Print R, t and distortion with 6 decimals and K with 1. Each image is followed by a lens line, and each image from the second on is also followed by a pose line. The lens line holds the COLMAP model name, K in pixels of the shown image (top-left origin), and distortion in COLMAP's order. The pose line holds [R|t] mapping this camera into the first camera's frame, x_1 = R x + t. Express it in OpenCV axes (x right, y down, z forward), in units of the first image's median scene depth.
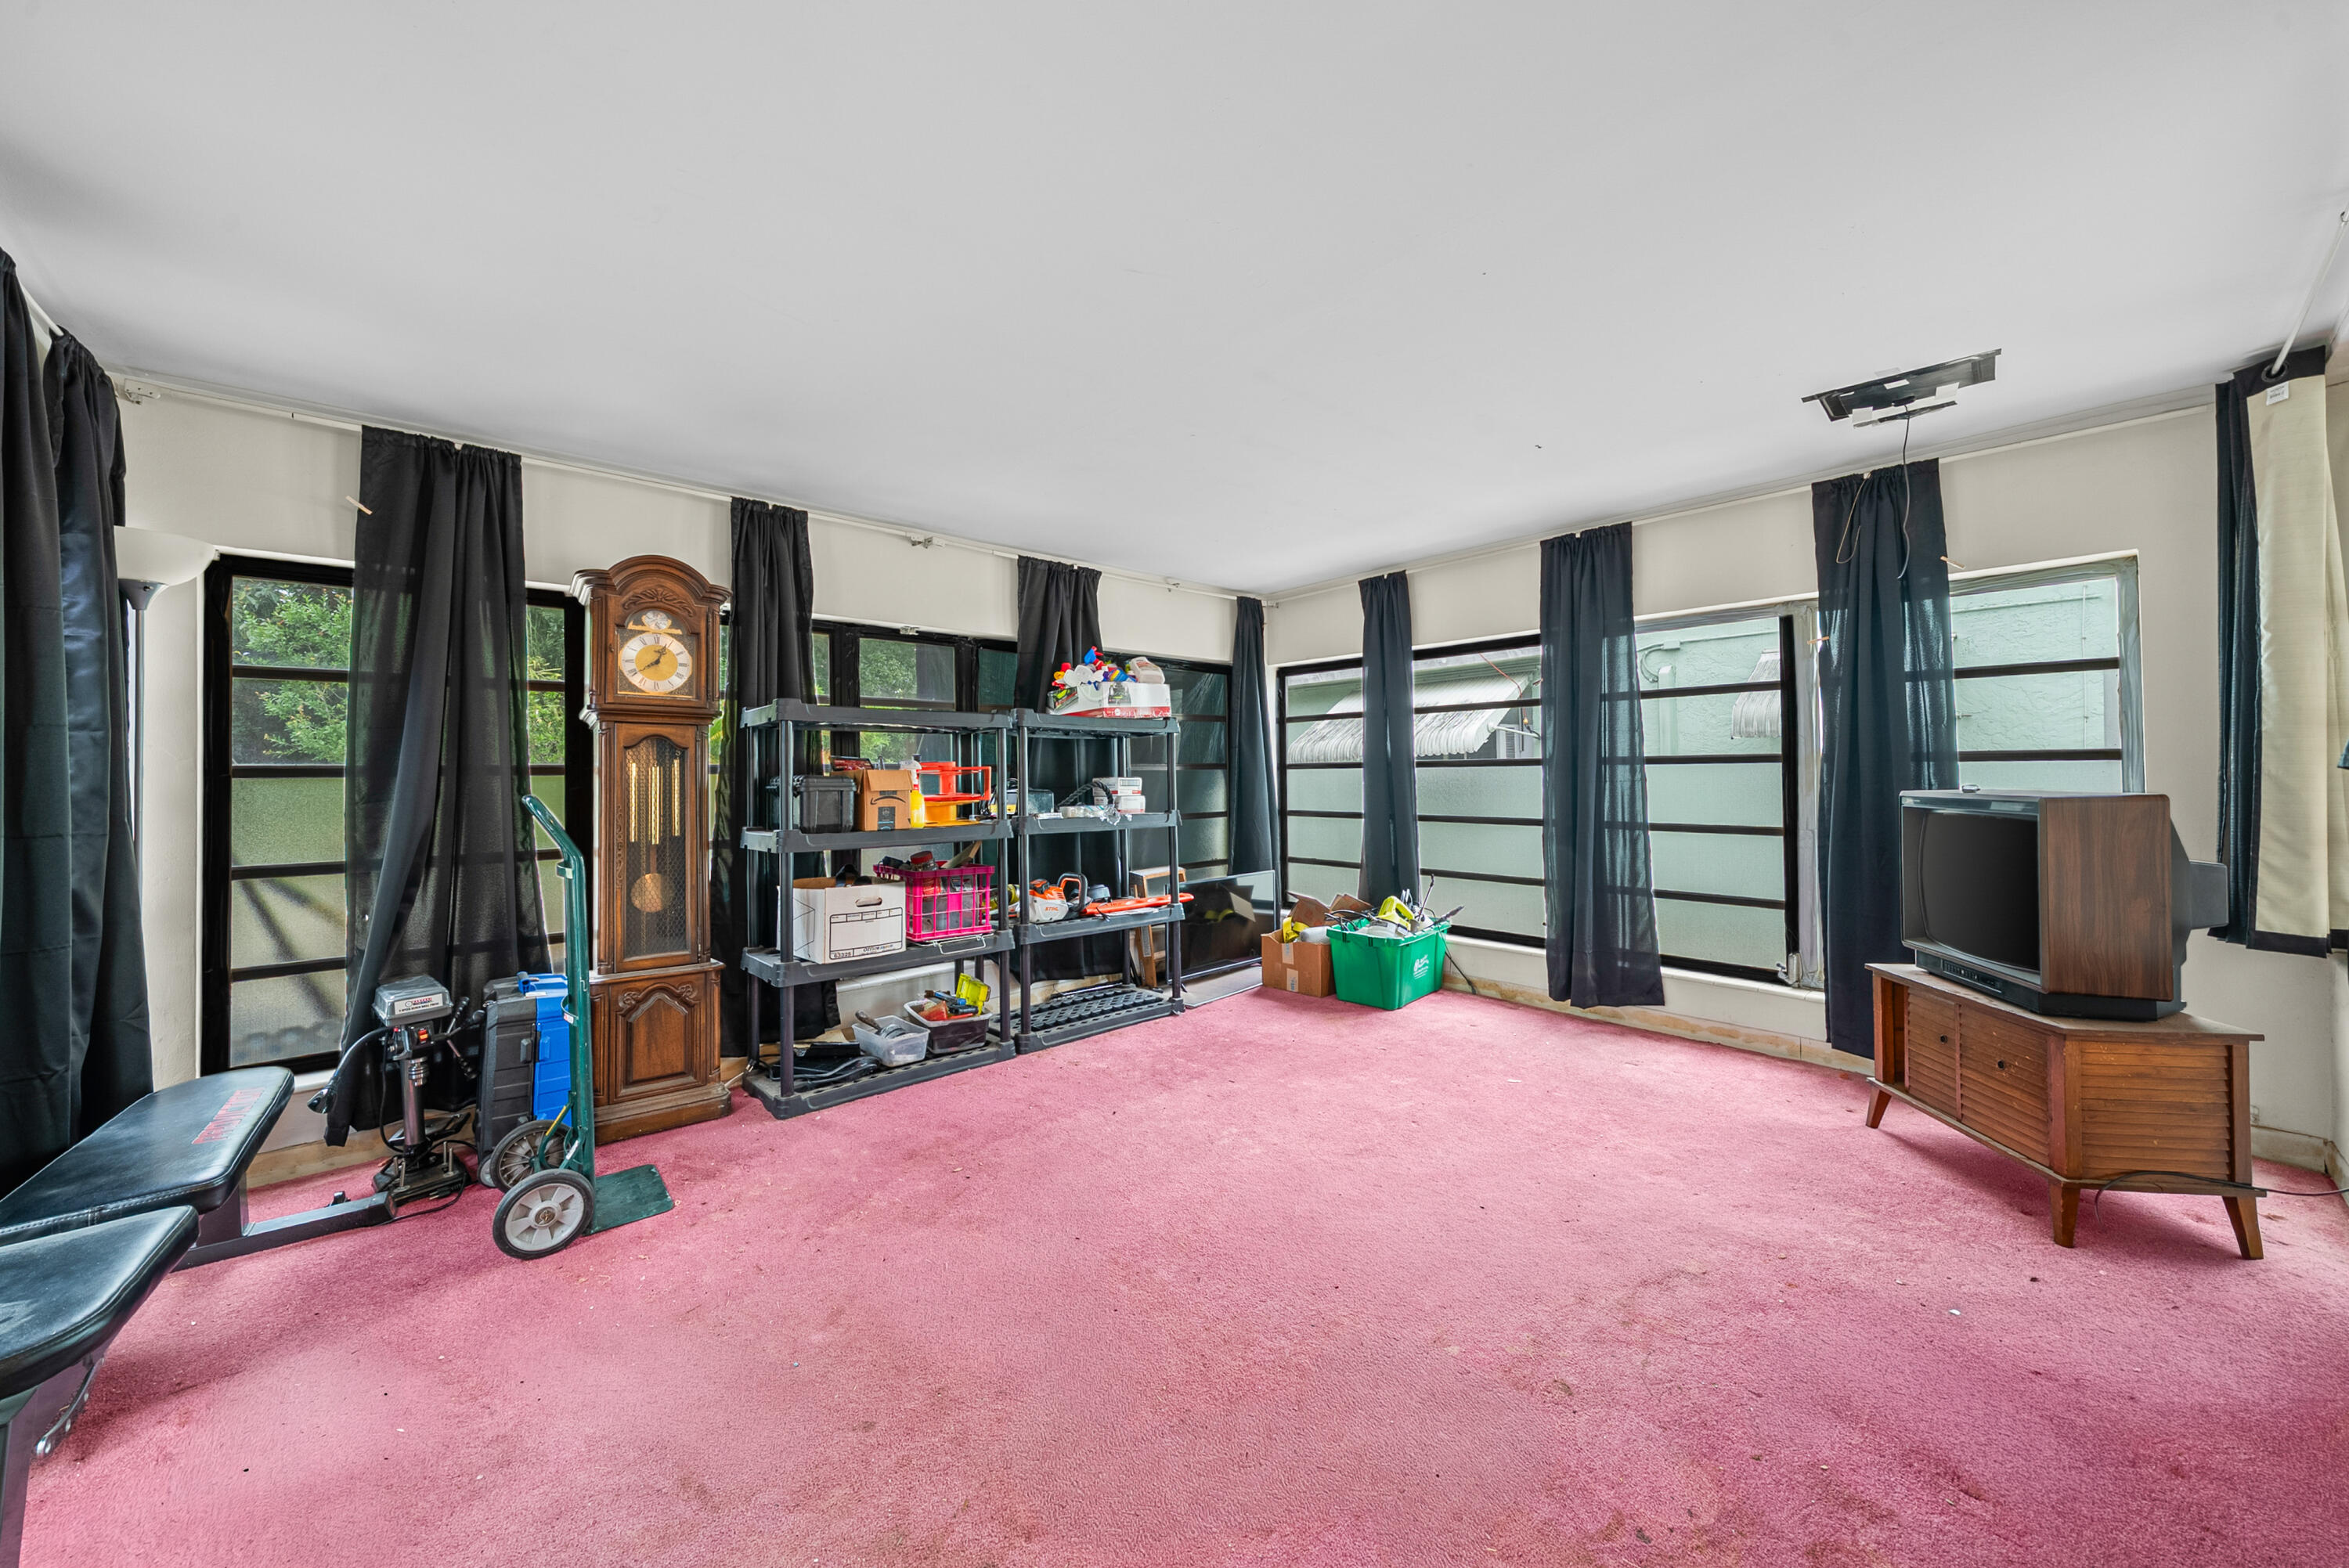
lens RADIAL K [[812.2, 0, 1184.2], [0, 812.2, 773.4], [0, 0, 1]] dist [0.000591, 0.000005]
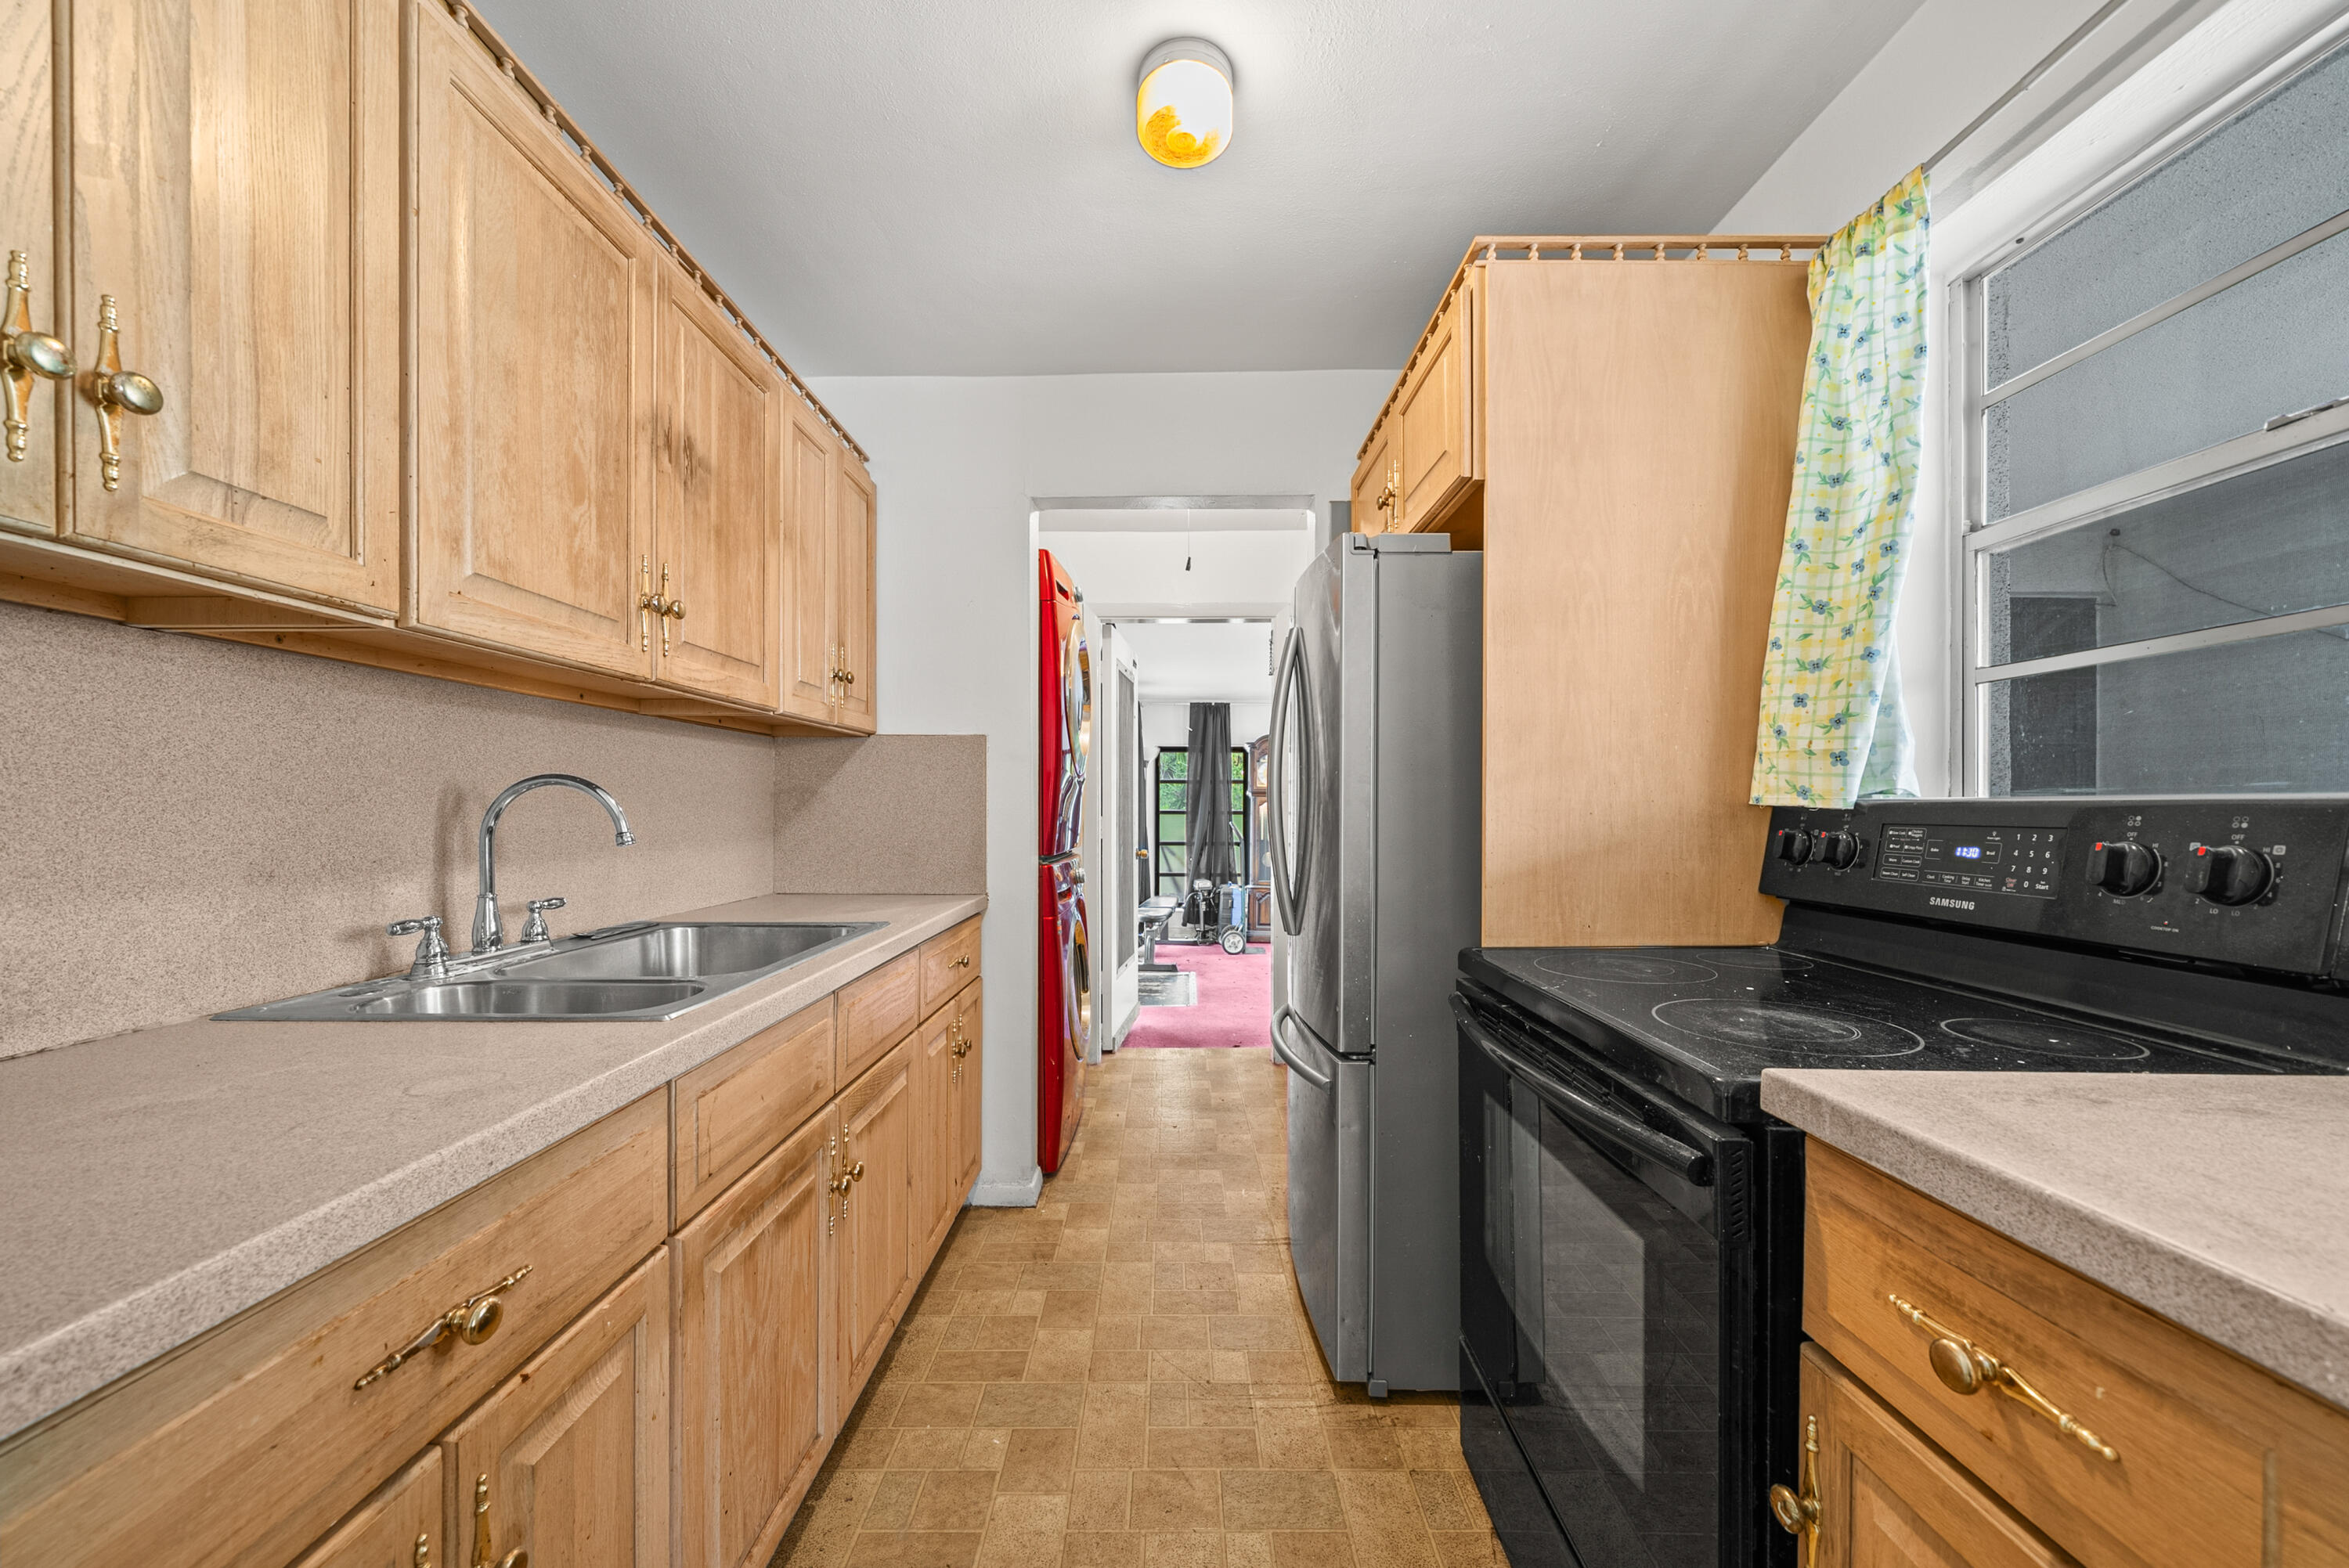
lens RADIAL K [[882.6, 0, 1179.6], [0, 882.6, 796.6], [0, 0, 1]] dist [0.001674, 0.000071]
pose [[0.723342, 0.001909, -0.690488, 1.251621], [-0.004239, 0.999990, -0.001676, -0.059621], [0.690477, 0.004139, 0.723342, -1.425378]]
